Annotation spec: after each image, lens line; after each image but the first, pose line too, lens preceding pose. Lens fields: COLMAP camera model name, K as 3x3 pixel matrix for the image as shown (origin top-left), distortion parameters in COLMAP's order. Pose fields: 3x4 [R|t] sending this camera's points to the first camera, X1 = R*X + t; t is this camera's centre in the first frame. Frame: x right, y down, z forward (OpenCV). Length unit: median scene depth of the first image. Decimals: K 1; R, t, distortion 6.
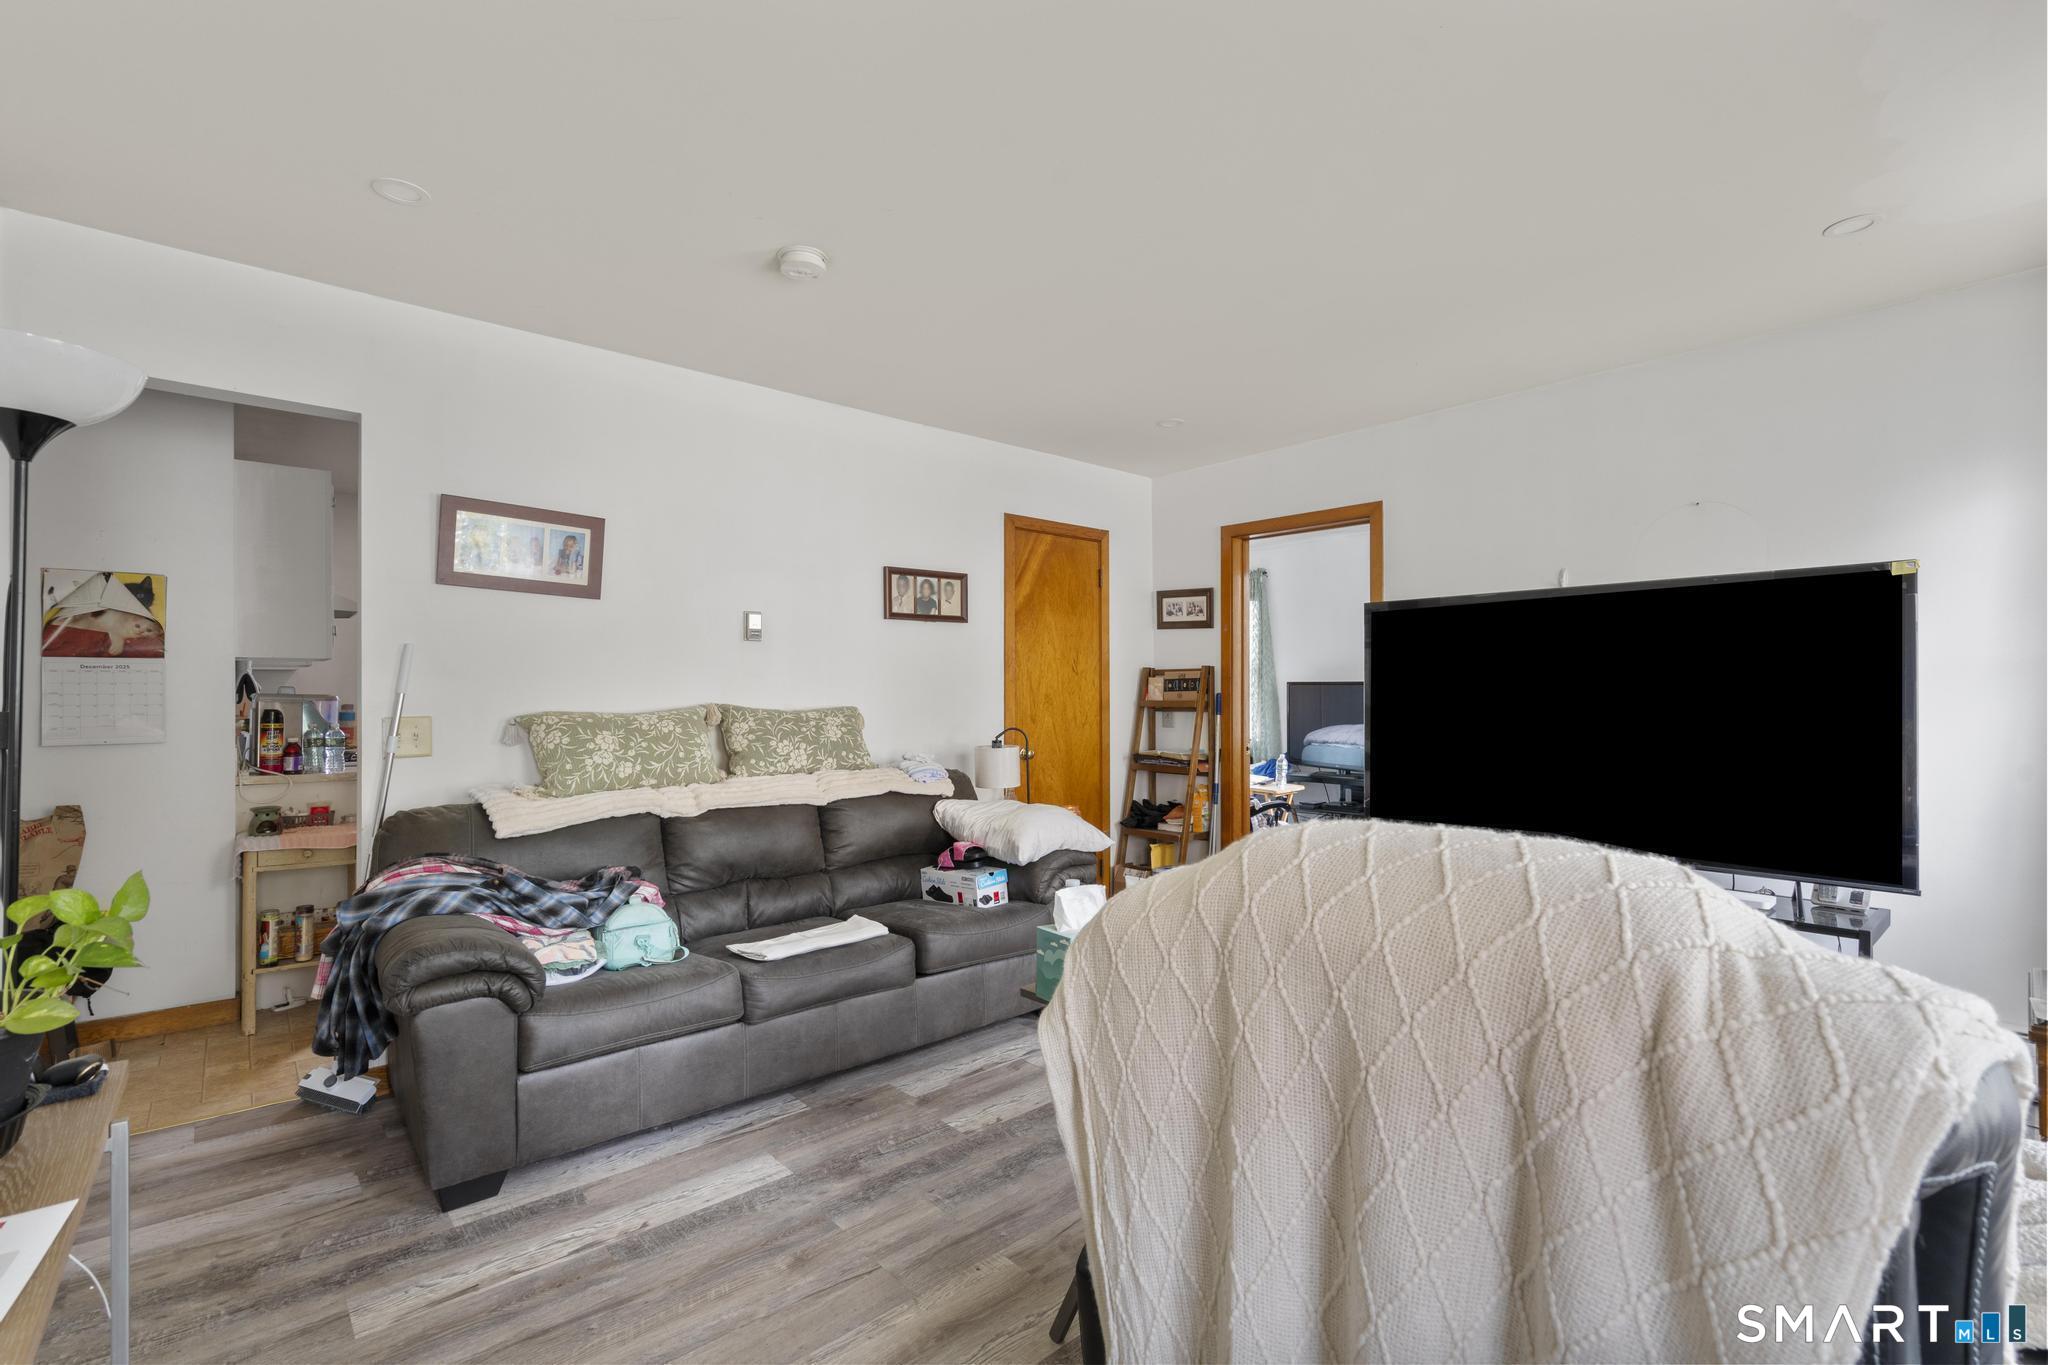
lens RADIAL K [[919.3, 0, 1021.4], [0, 919.3, 680.9], [0, 0, 1]] dist [-0.003297, 0.002377]
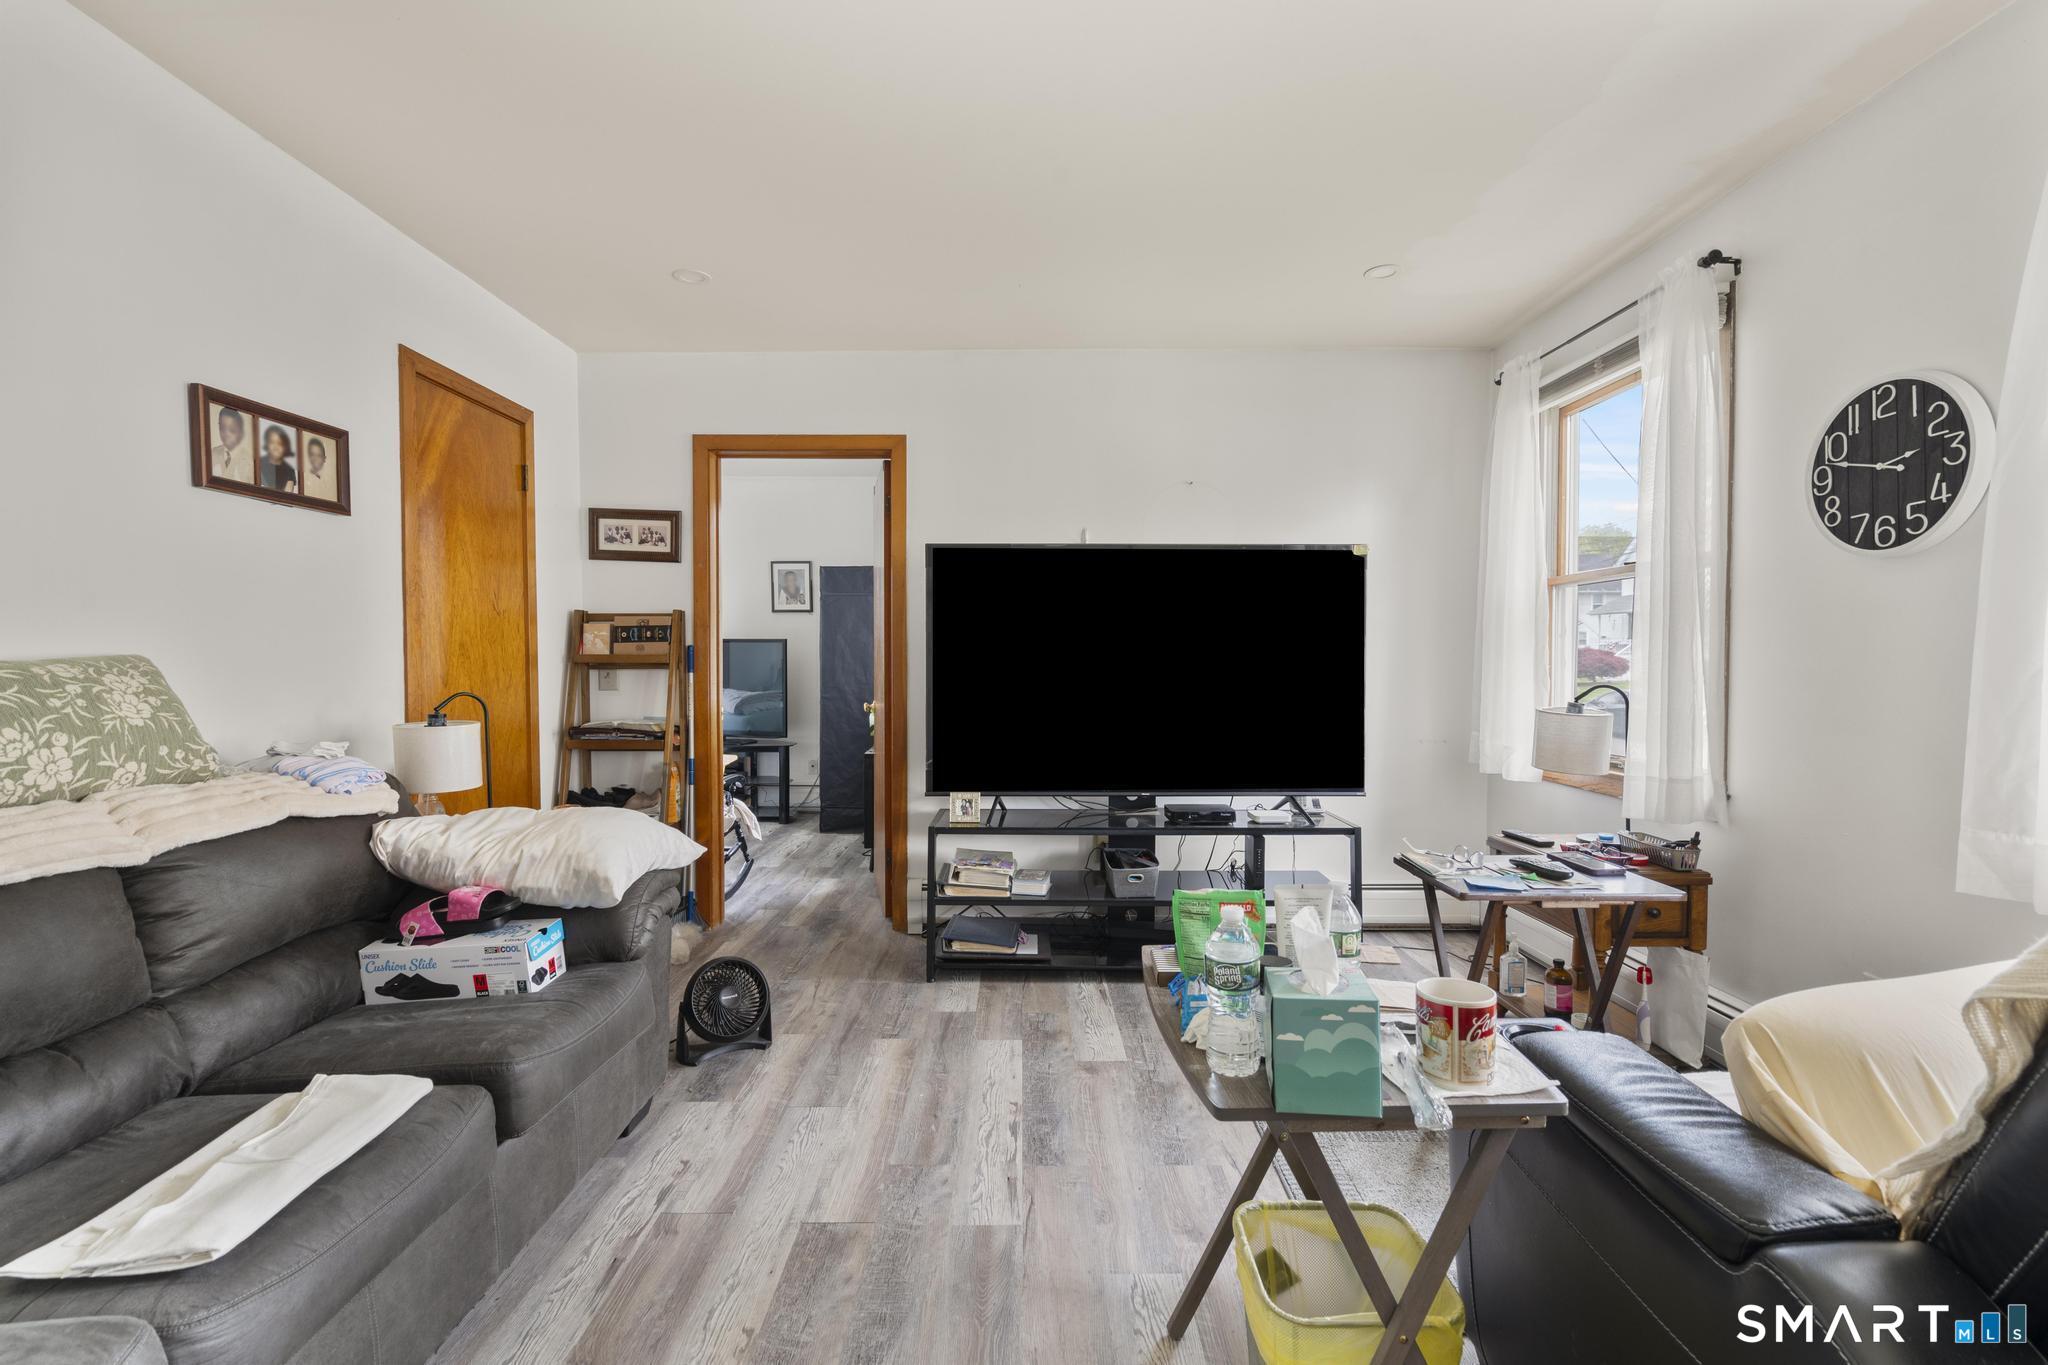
lens RADIAL K [[919.3, 0, 1023.0], [0, 919.3, 681.8], [0, 0, 1]] dist [-0.003297, 0.002377]
pose [[0.665725, -0.014737, 0.746051, -0.245418], [-0.012347, 0.999451, 0.030759, 0.022124], [-0.746095, -0.029689, 0.665177, 0.337408]]
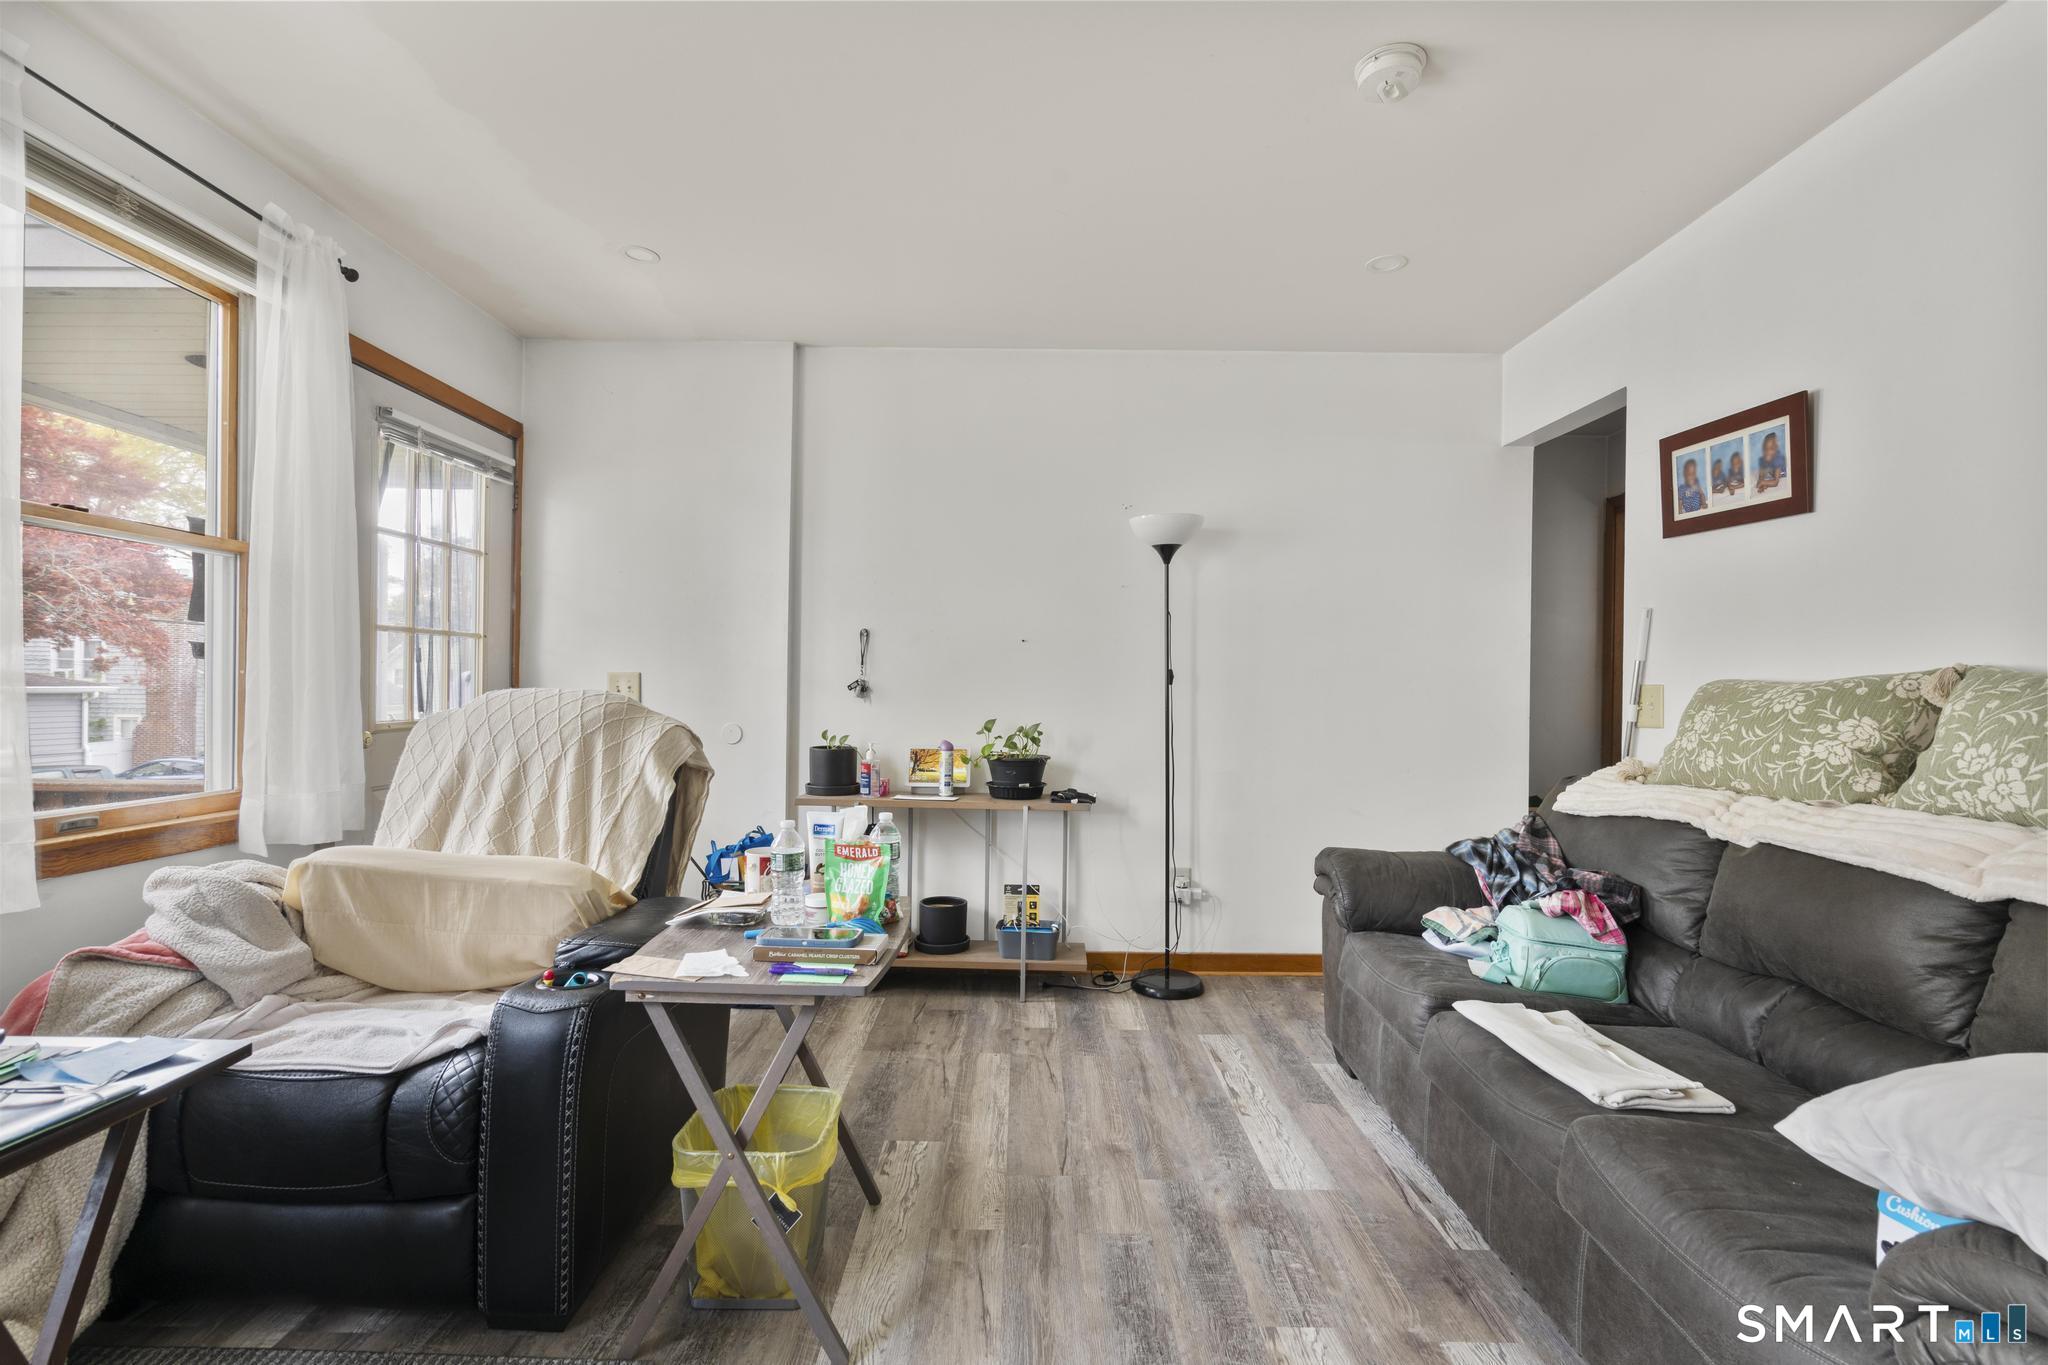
lens RADIAL K [[919.3, 0, 1027.2], [0, 919.3, 679.7], [0, 0, 1]] dist [-0.003297, 0.002377]
pose [[-0.662112, -0.010989, -0.749324, 0.363043], [0.000782, 0.999882, -0.015354, 0.037411], [0.749404, -0.010752, -0.662025, 0.889420]]
